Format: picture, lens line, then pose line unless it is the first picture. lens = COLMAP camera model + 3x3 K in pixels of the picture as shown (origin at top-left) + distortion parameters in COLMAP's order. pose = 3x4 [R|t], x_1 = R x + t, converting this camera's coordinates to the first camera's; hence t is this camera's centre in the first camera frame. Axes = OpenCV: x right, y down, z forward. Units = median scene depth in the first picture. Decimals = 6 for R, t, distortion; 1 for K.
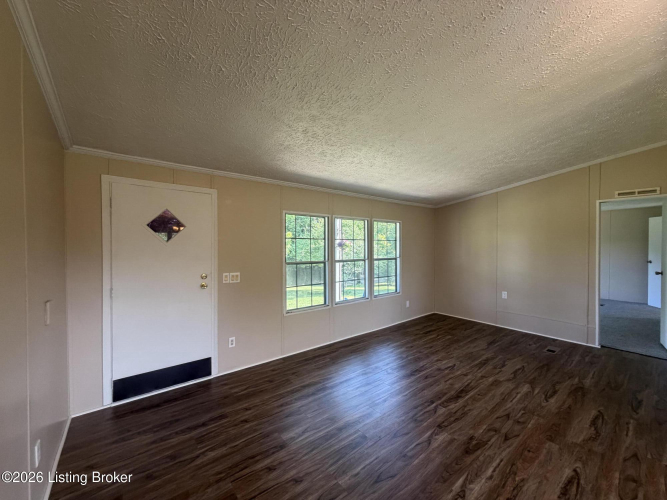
lens RADIAL K [[265.8, 0, 336.3], [0, 265.8, 249.4], [0, 0, 1]] dist [-0.001782, 0.000435]
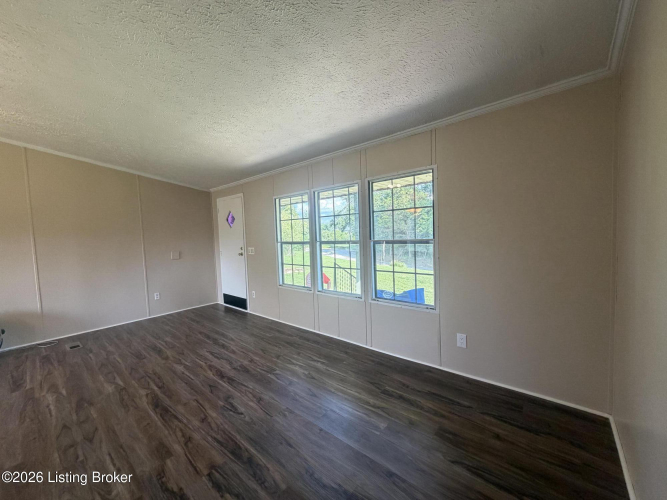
lens RADIAL K [[265.8, 0, 329.1], [0, 265.8, 239.0], [0, 0, 1]] dist [-0.001782, 0.000435]
pose [[0.179567, 0.010658, -0.983688, 1.213637], [0.021828, 0.999652, 0.014815, 0.033580], [0.983504, -0.024133, 0.179272, 1.240914]]
